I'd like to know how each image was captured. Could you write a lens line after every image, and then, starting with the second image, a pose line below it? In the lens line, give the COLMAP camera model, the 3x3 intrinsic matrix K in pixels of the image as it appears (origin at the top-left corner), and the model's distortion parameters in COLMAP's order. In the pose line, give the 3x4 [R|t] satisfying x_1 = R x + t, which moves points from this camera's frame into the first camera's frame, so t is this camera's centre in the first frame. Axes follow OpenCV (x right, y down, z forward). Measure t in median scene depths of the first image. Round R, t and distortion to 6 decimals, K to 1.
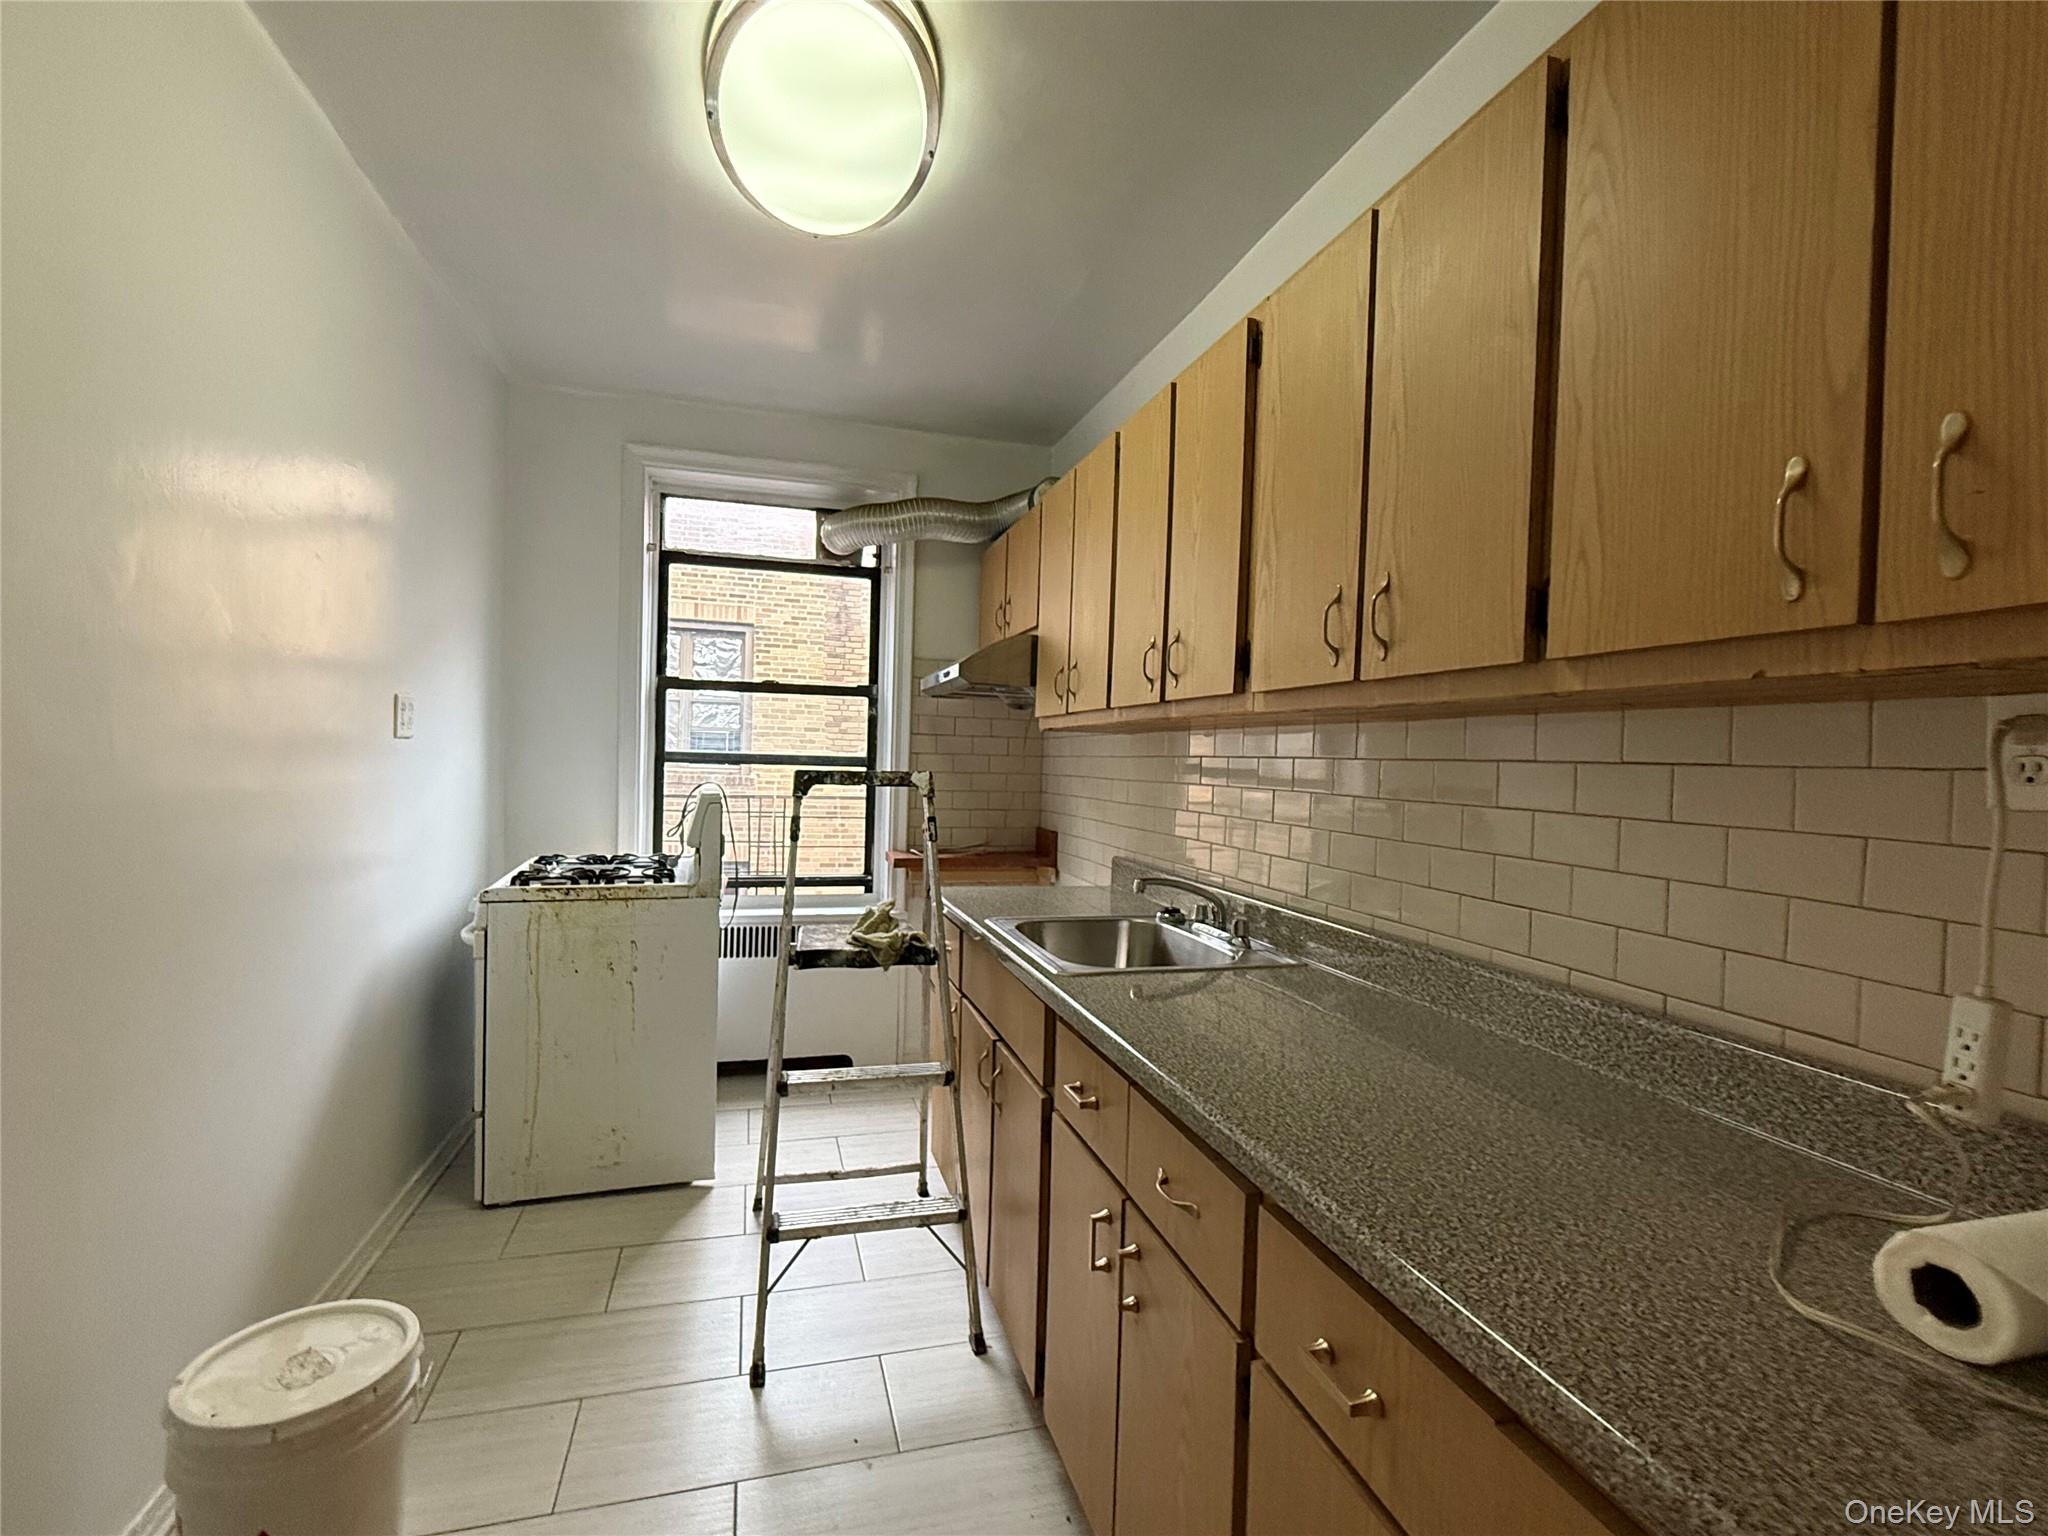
lens RADIAL K [[944.6, 0, 1029.3], [0, 944.6, 772.6], [0, 0, 1]] dist [-0.003621, -0.000619]
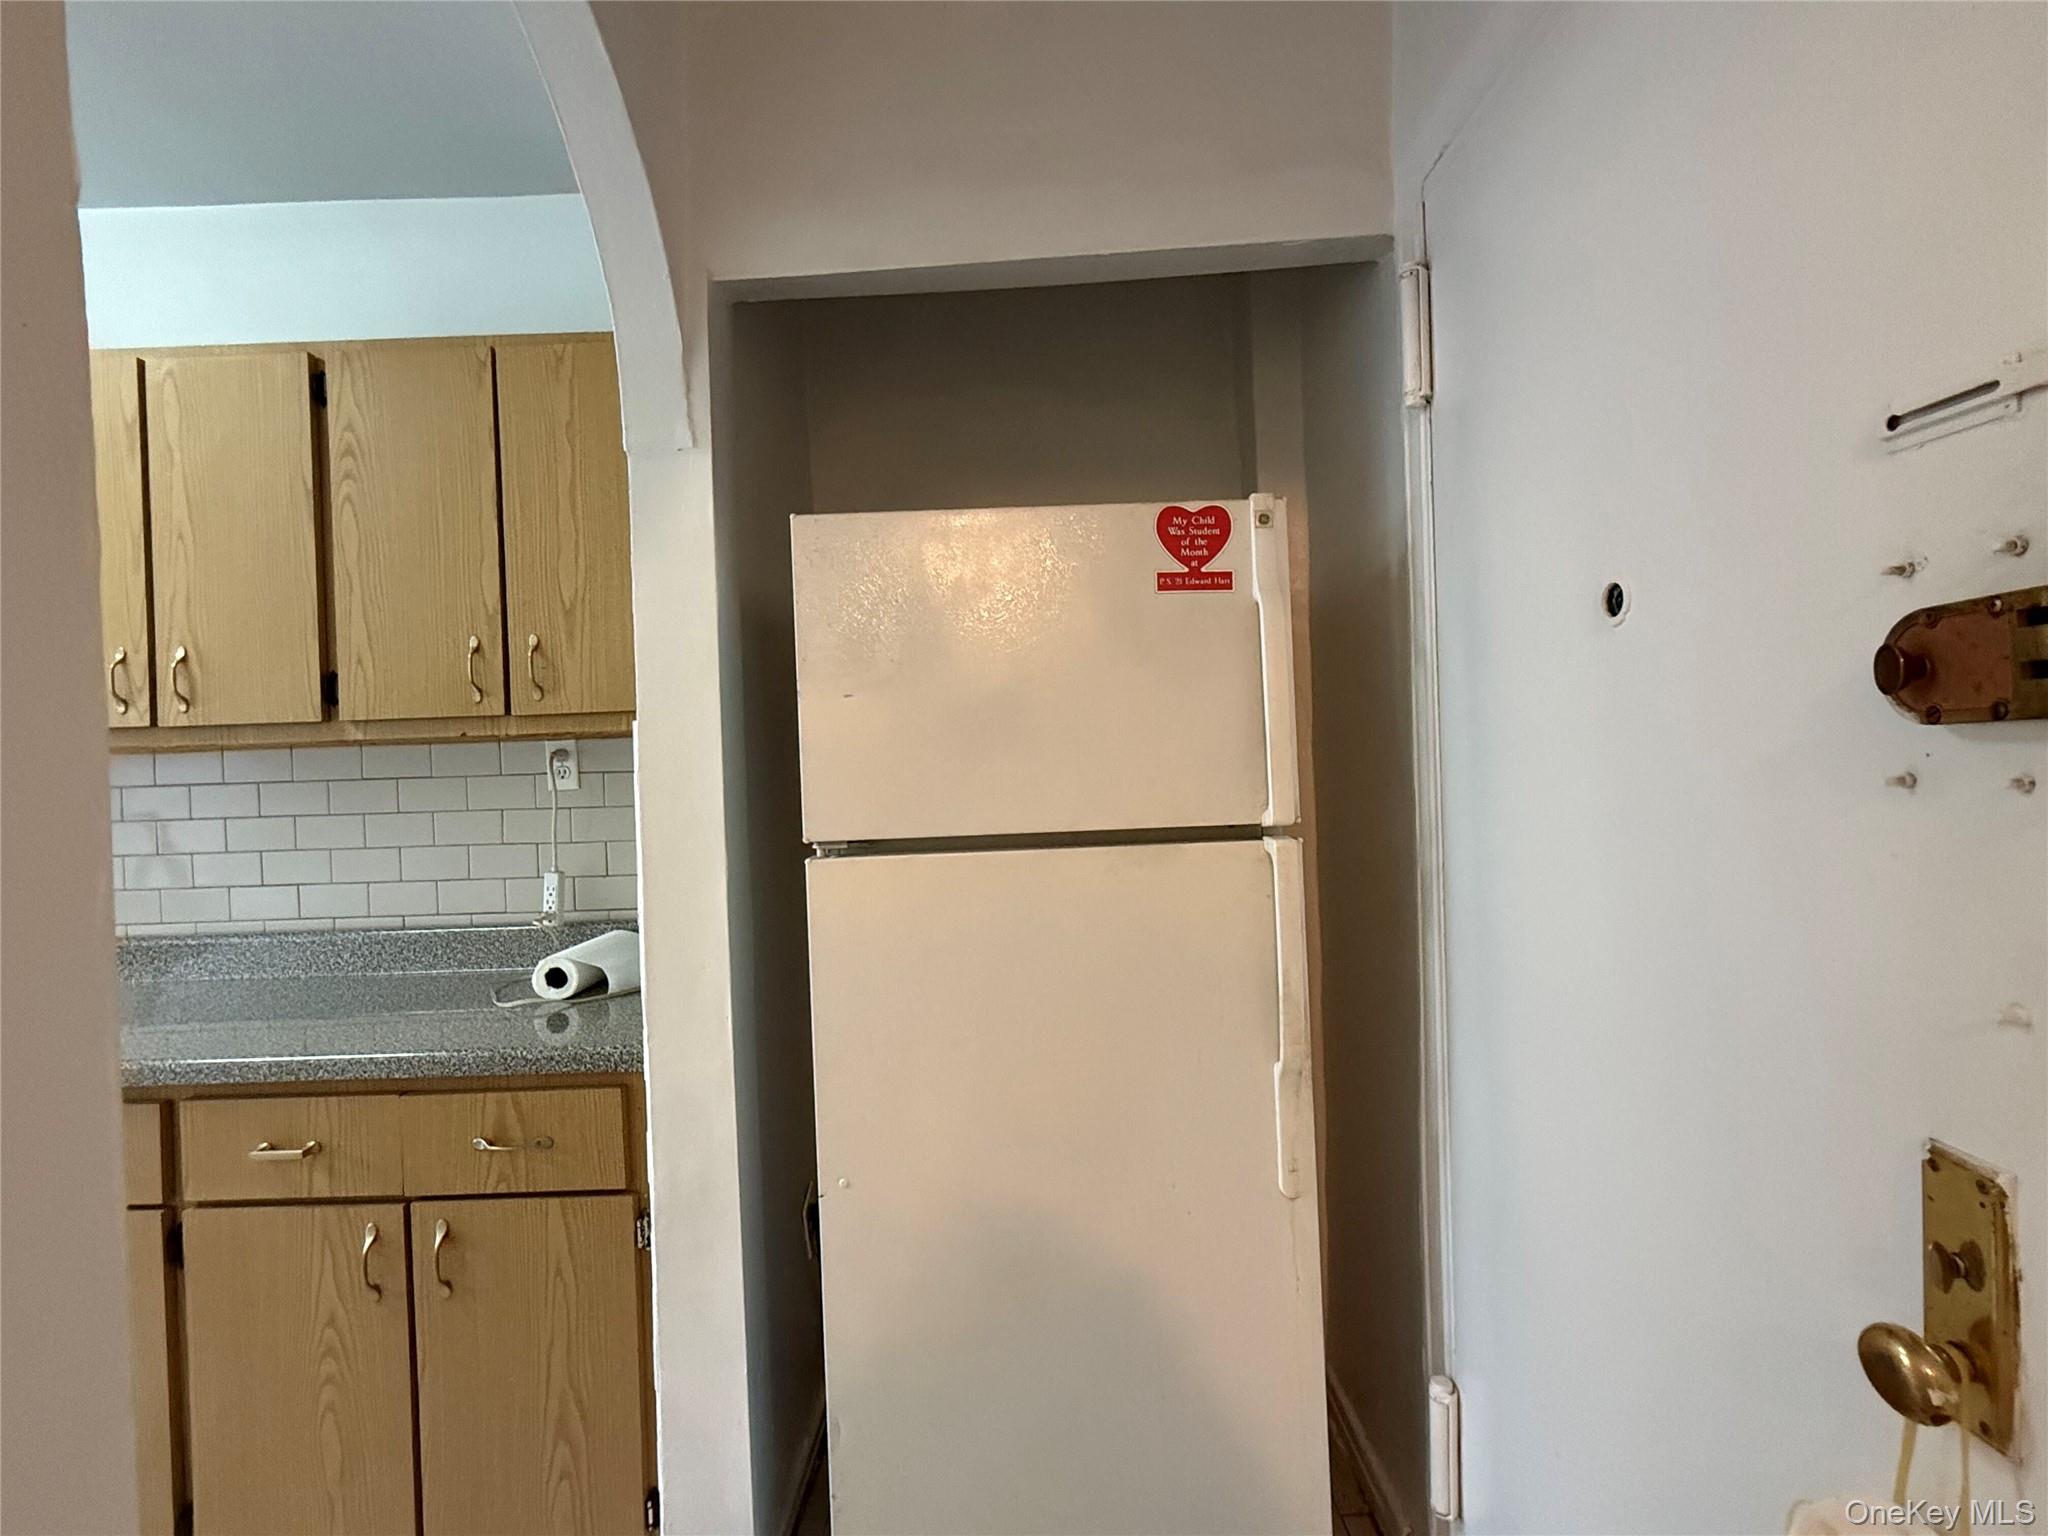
lens RADIAL K [[944.6, 0, 1027.3], [0, 944.6, 766.0], [0, 0, 1]] dist [-0.003621, -0.000619]
pose [[0.271972, -0.043059, 0.961341, -0.823419], [0.057599, 0.997936, 0.028403, -0.018715], [-0.960580, 0.047647, 0.273891, -0.708675]]
